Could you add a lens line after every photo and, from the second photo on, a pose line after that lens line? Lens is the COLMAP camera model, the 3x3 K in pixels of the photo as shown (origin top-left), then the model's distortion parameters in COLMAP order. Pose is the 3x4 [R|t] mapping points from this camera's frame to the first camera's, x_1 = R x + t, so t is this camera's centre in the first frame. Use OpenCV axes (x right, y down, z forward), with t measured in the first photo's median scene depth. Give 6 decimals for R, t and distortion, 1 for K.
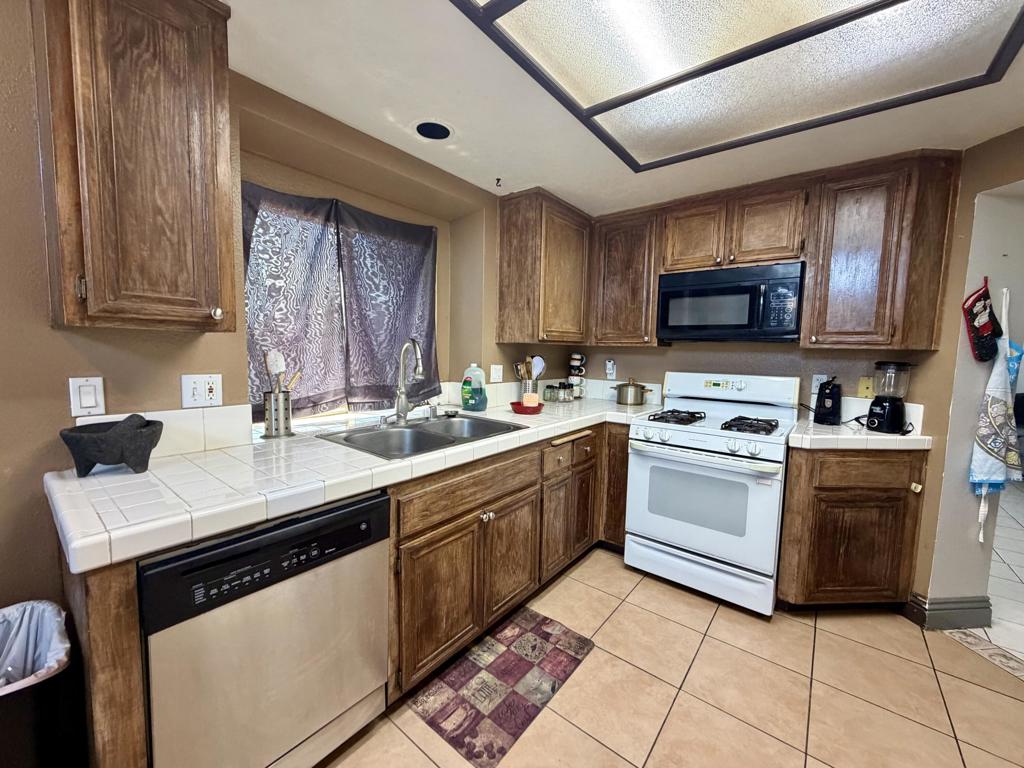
lens RADIAL K [[408.8, 0, 508.3], [0, 408.8, 383.4], [0, 0, 1]] dist [0.000007, 0.000277]
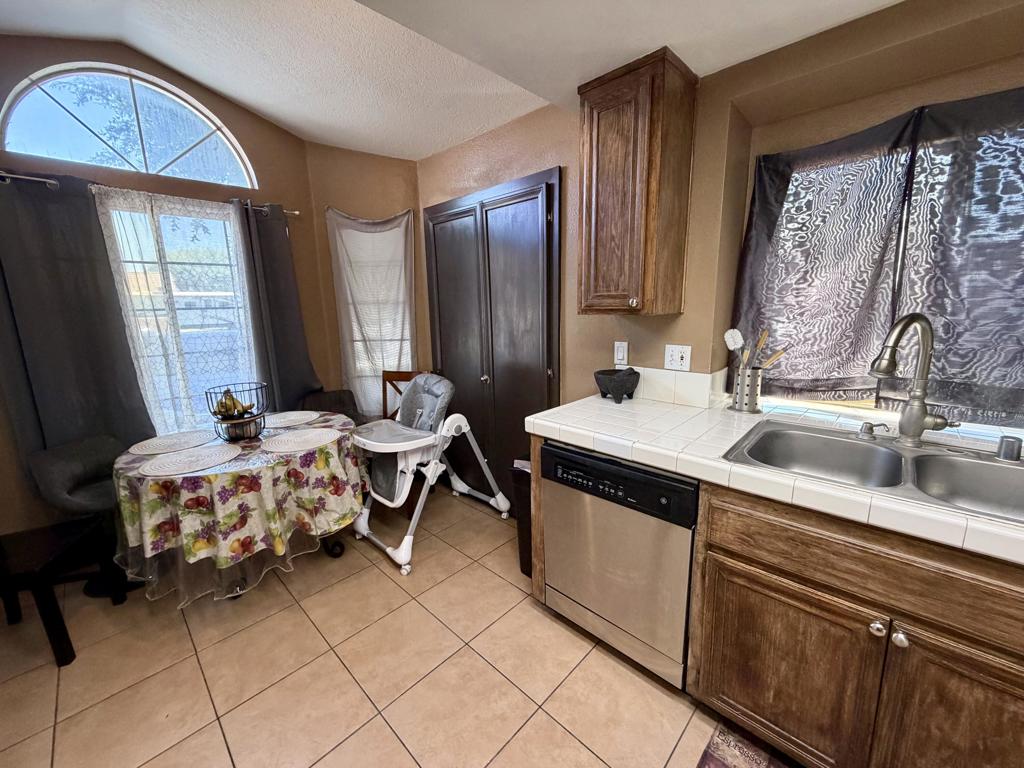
lens RADIAL K [[408.8, 0, 508.9], [0, 408.8, 382.0], [0, 0, 1]] dist [0.000007, 0.000277]
pose [[-0.095579, 0.168583, -0.981043, 0.606406], [-0.063703, 0.982498, 0.175039, -0.101703], [0.993381, 0.079225, -0.083167, 0.599214]]
